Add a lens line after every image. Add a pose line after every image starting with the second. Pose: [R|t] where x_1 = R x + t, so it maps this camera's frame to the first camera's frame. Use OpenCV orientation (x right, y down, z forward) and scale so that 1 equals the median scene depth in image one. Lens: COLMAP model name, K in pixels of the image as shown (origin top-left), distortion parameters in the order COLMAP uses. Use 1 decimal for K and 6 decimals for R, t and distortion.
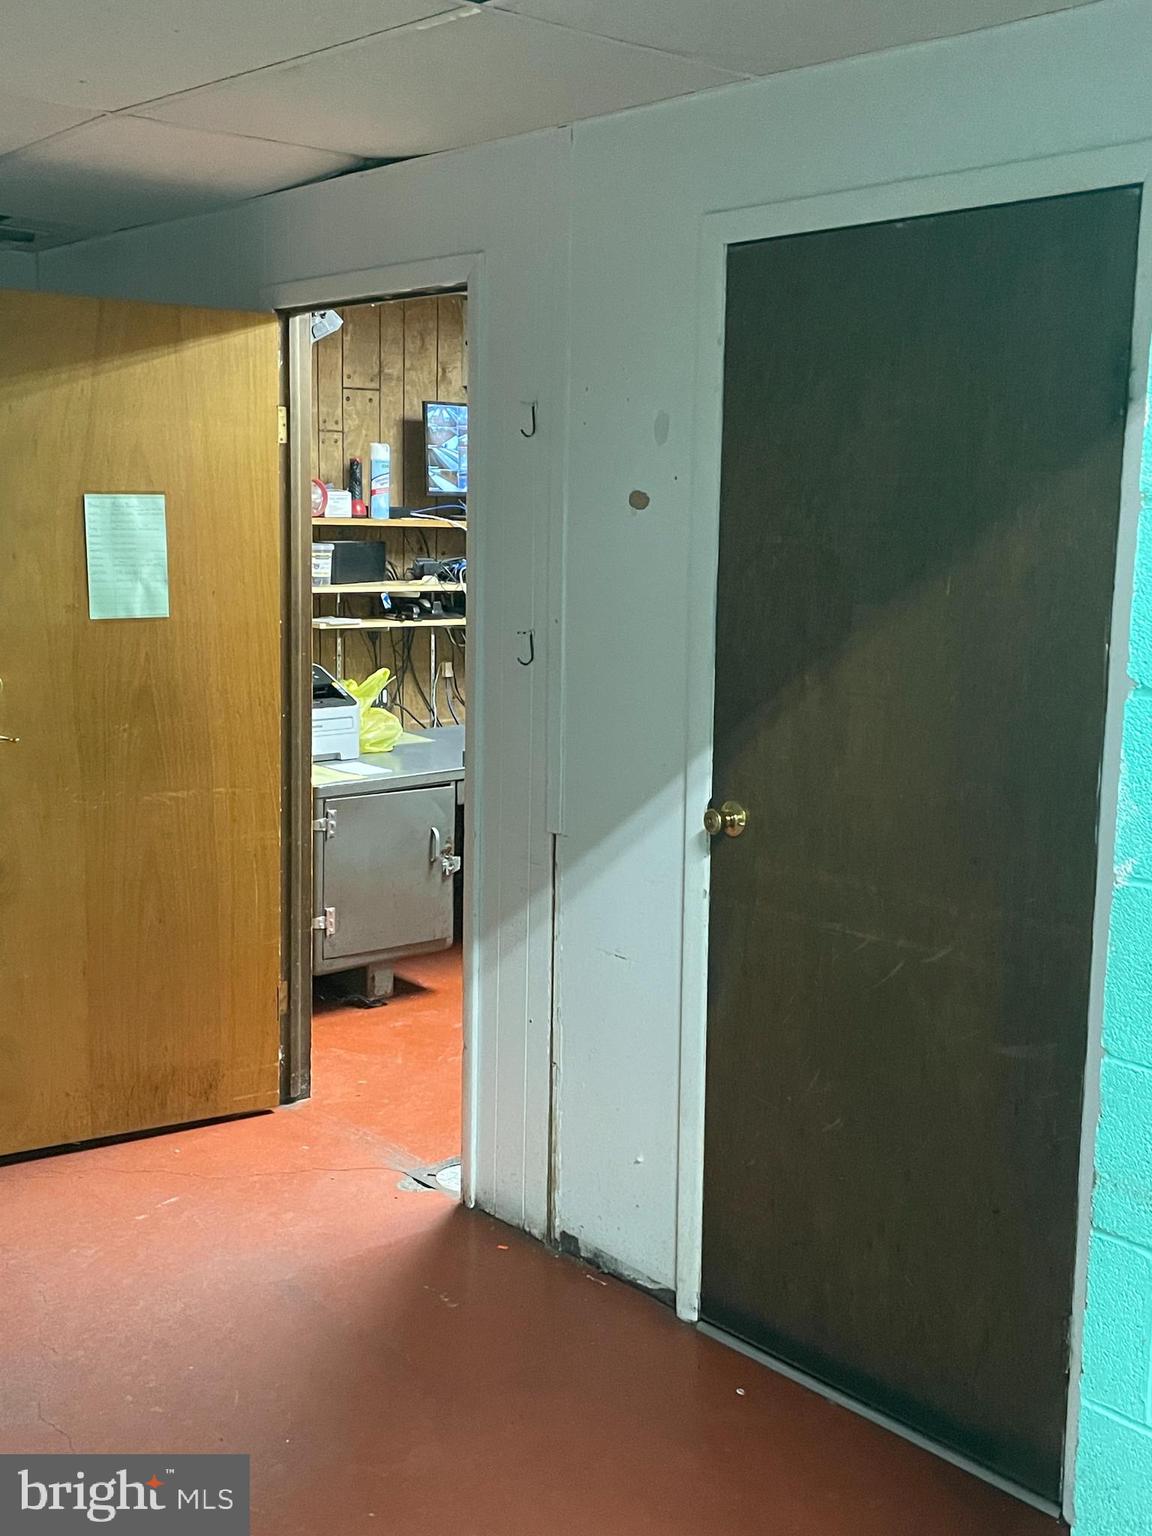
lens RADIAL K [[1713.7, 0, 580.9], [0, 1713.7, 765.3], [0, 0, 1]] dist [0.112924, -0.171175]
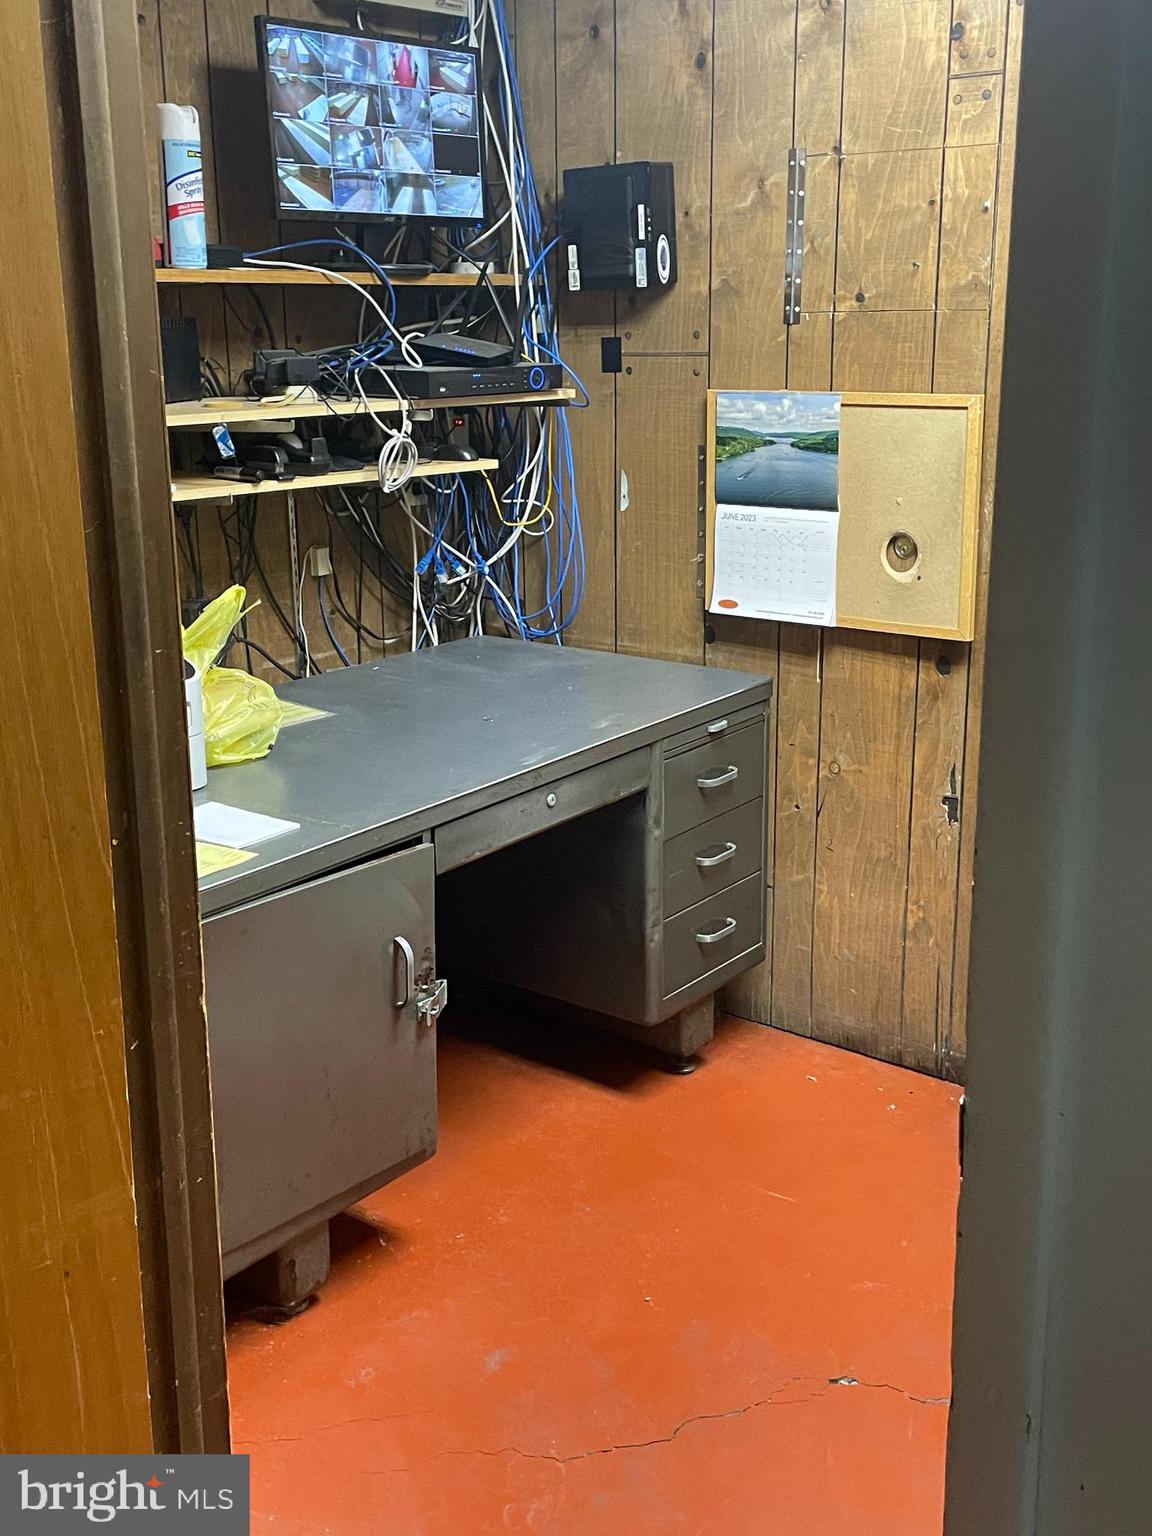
lens RADIAL K [[1713.7, 0, 580.9], [0, 1713.7, 765.3], [0, 0, 1]] dist [0.112924, -0.171175]
pose [[0.981580, -0.075663, 0.175429, -0.104392], [0.054366, 0.990894, 0.123179, -0.058677], [-0.183152, -0.111373, 0.976756, 0.485531]]
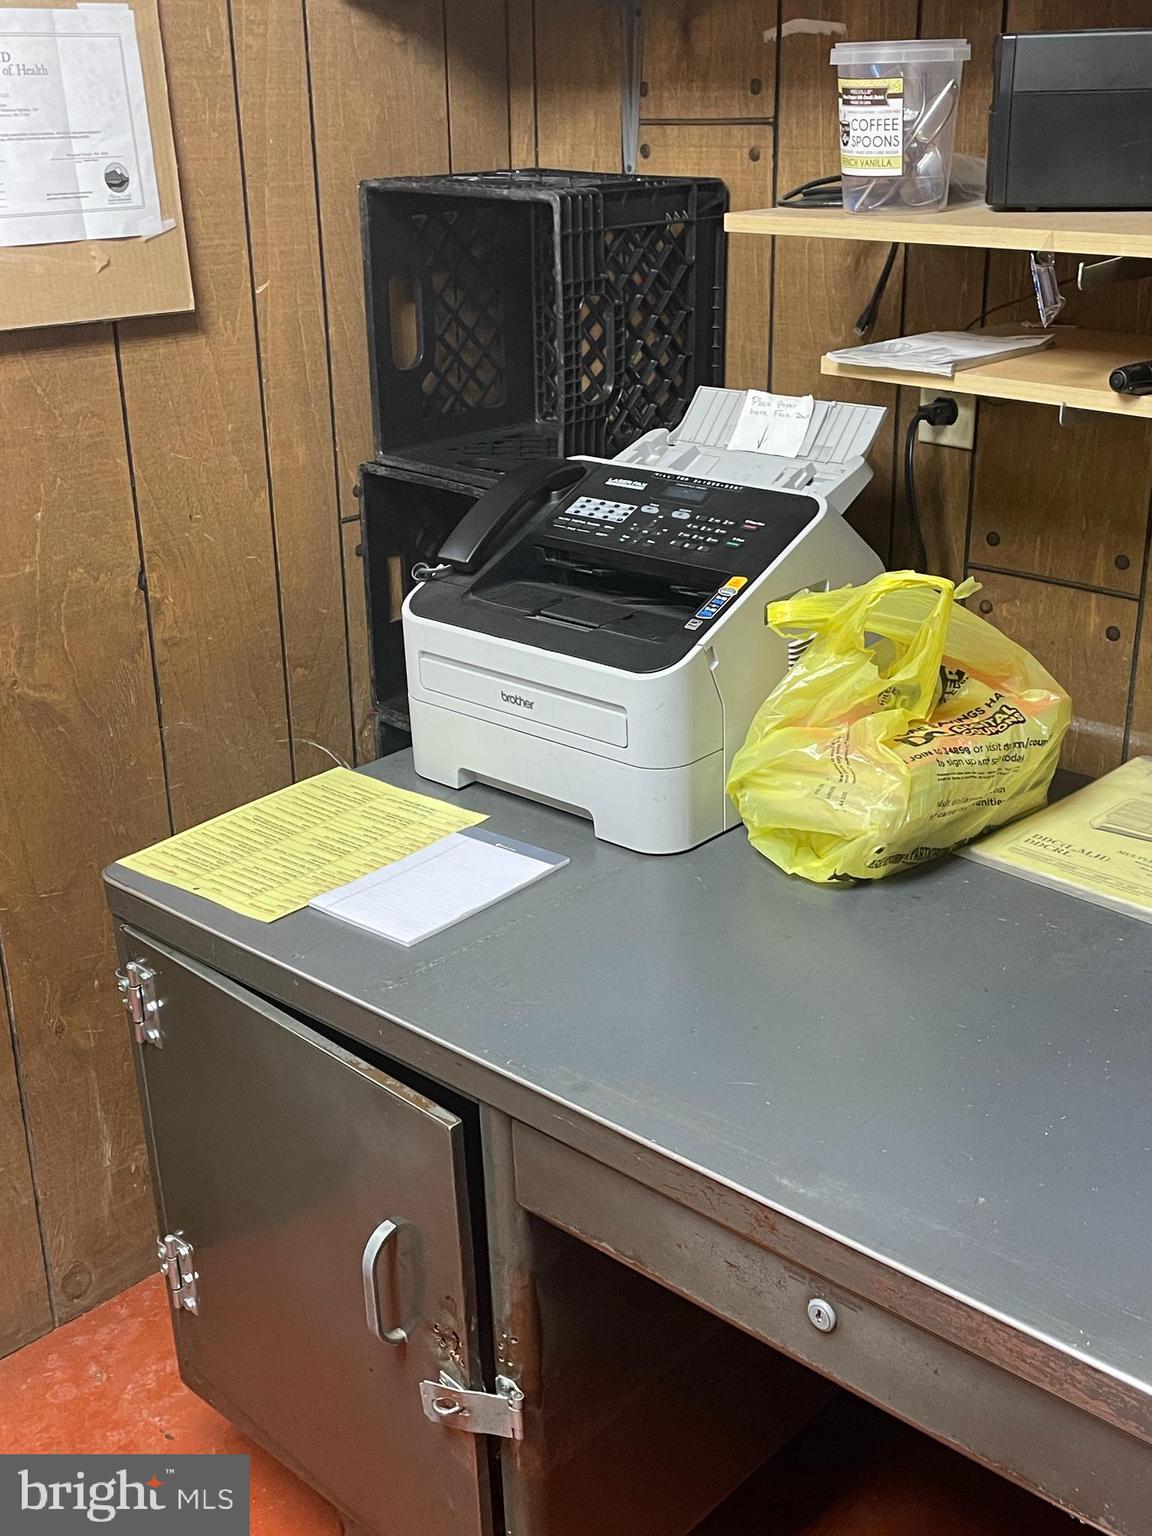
lens RADIAL K [[1713.7, 0, 580.9], [0, 1713.7, 765.3], [0, 0, 1]] dist [0.112924, -0.171175]
pose [[0.083355, 0.347268, -0.934054, 0.117674], [-0.125948, 0.933471, 0.335811, -0.103672], [0.988529, 0.089650, 0.121547, 0.894403]]
